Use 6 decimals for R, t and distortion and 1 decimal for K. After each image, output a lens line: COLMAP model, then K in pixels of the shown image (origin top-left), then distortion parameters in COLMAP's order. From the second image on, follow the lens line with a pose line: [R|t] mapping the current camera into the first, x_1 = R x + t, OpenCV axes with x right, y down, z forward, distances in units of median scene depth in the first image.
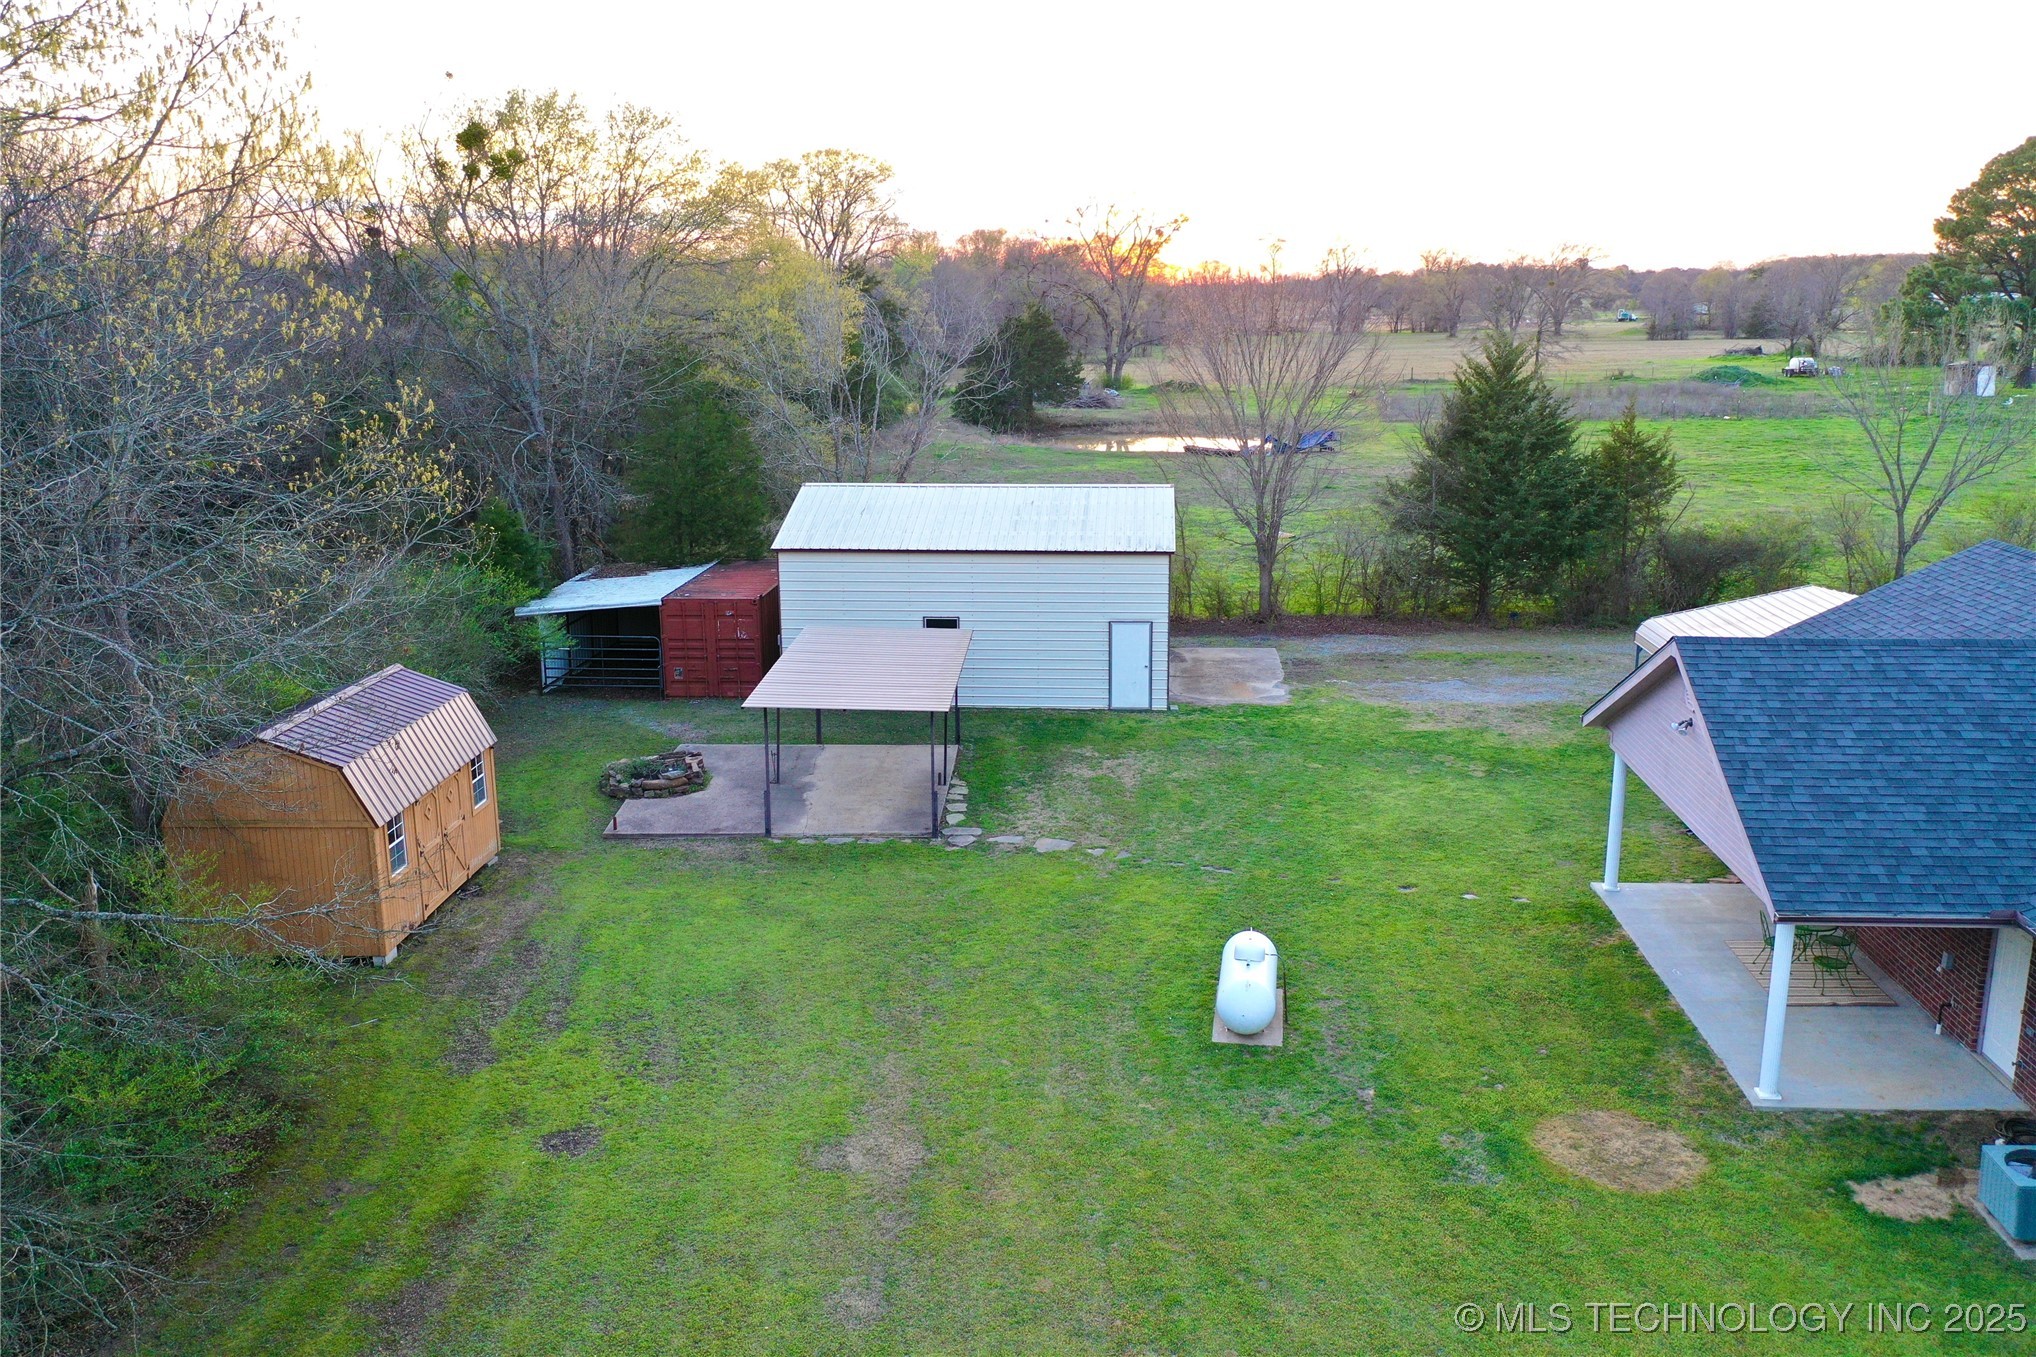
lens RADIAL K [[1672.9, 0, 1018.0], [0, 1672.9, 678.5], [0, 0, 1]] dist [0.021356, 0.001210]
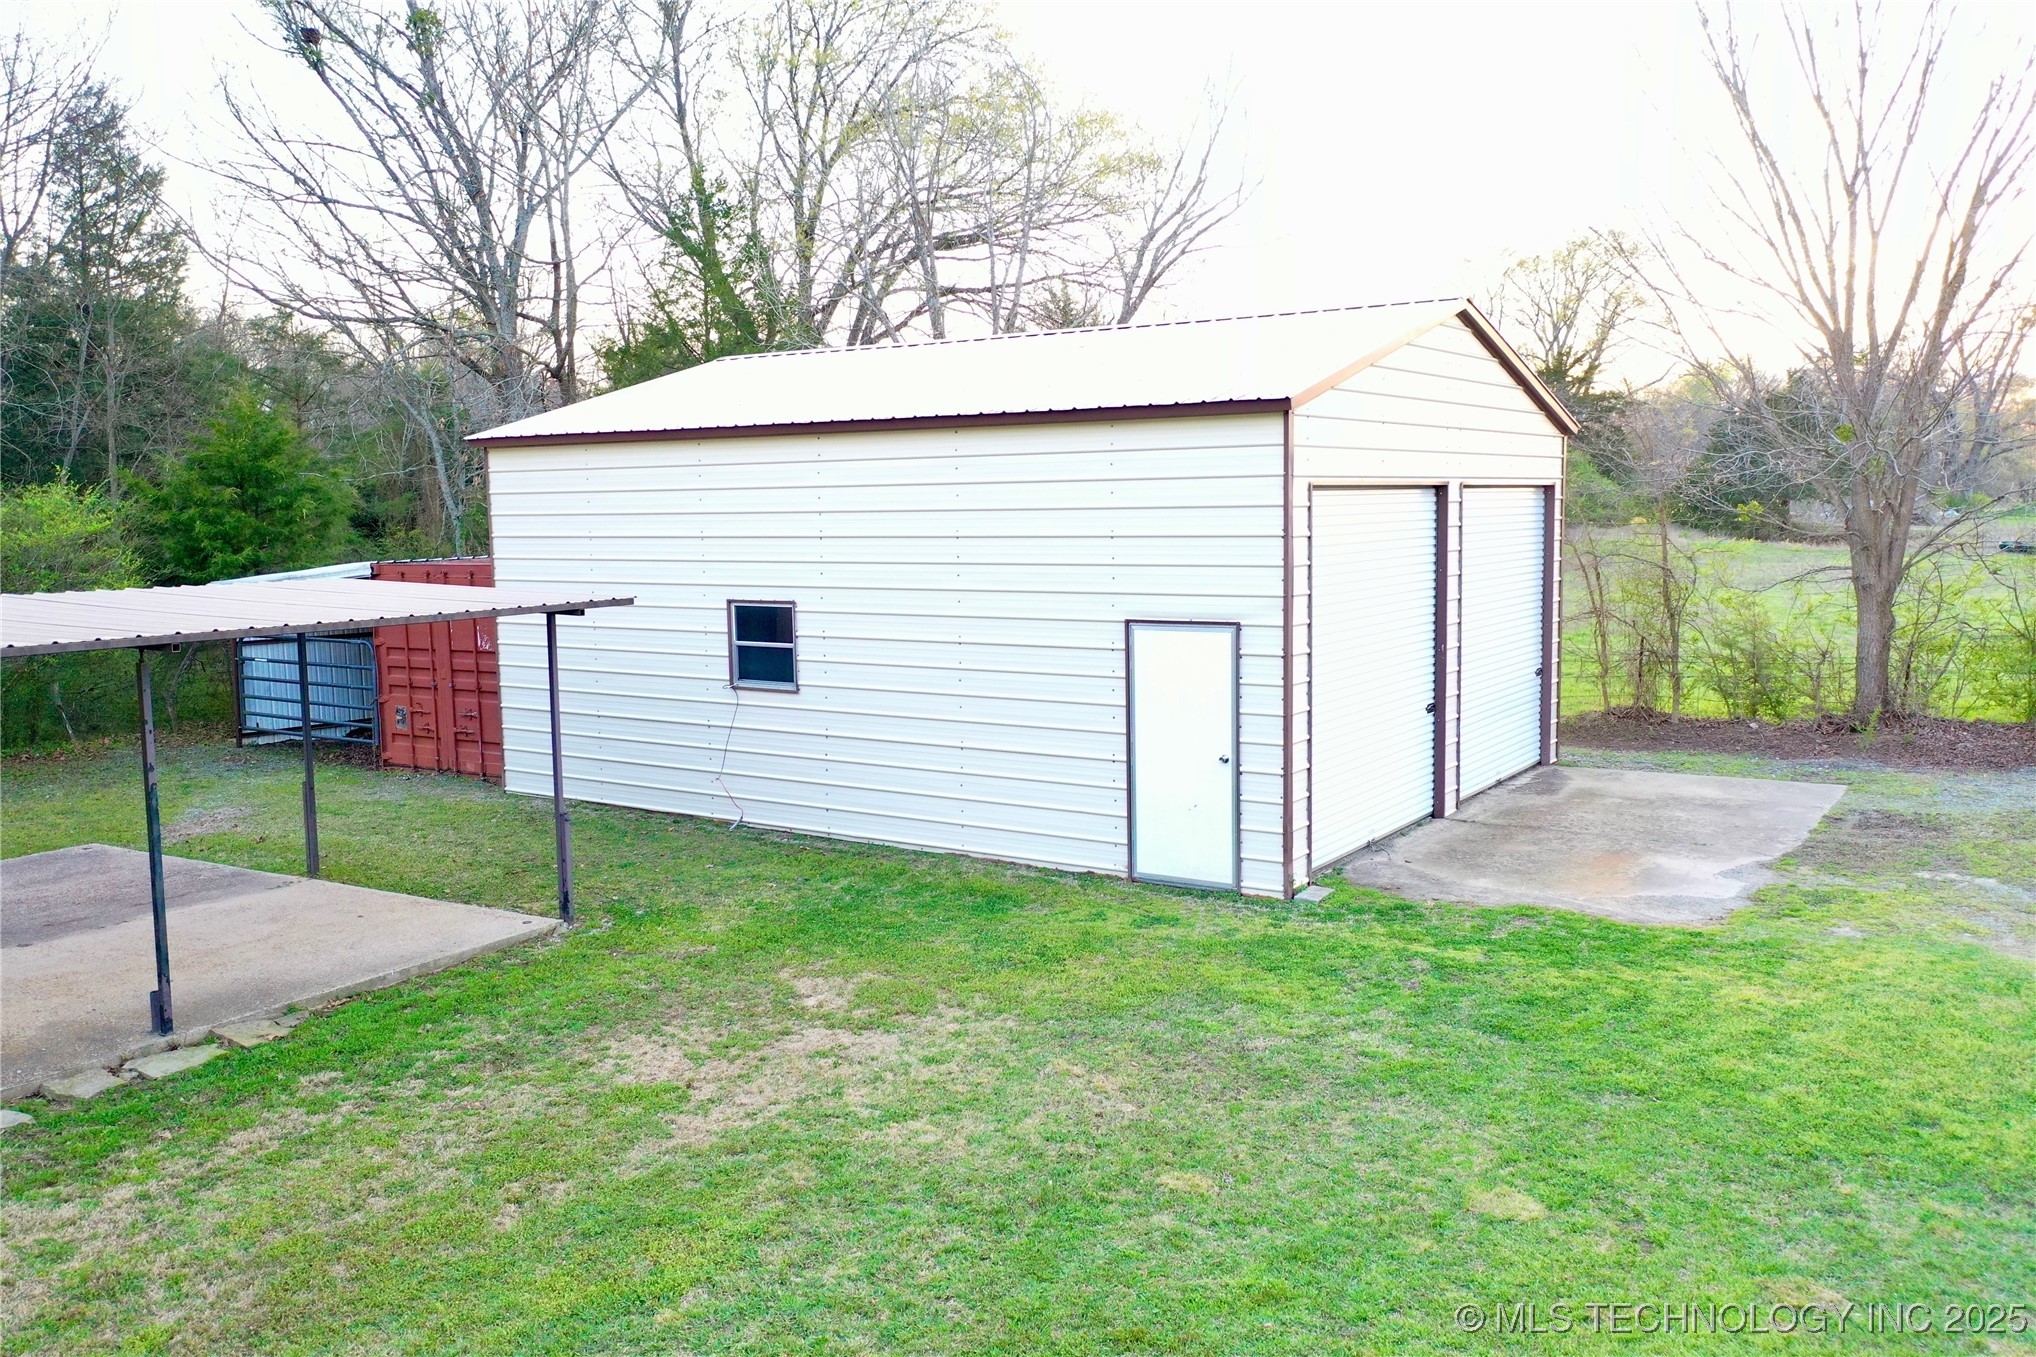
lens RADIAL K [[1672.9, 0, 1018.0], [0, 1672.9, 678.5], [0, 0, 1]] dist [0.021356, 0.001210]
pose [[0.880880, 0.049723, -0.470720, 0.201511], [-0.100899, 0.991336, -0.084100, 0.009567], [0.462460, 0.121577, 0.878265, 0.713381]]
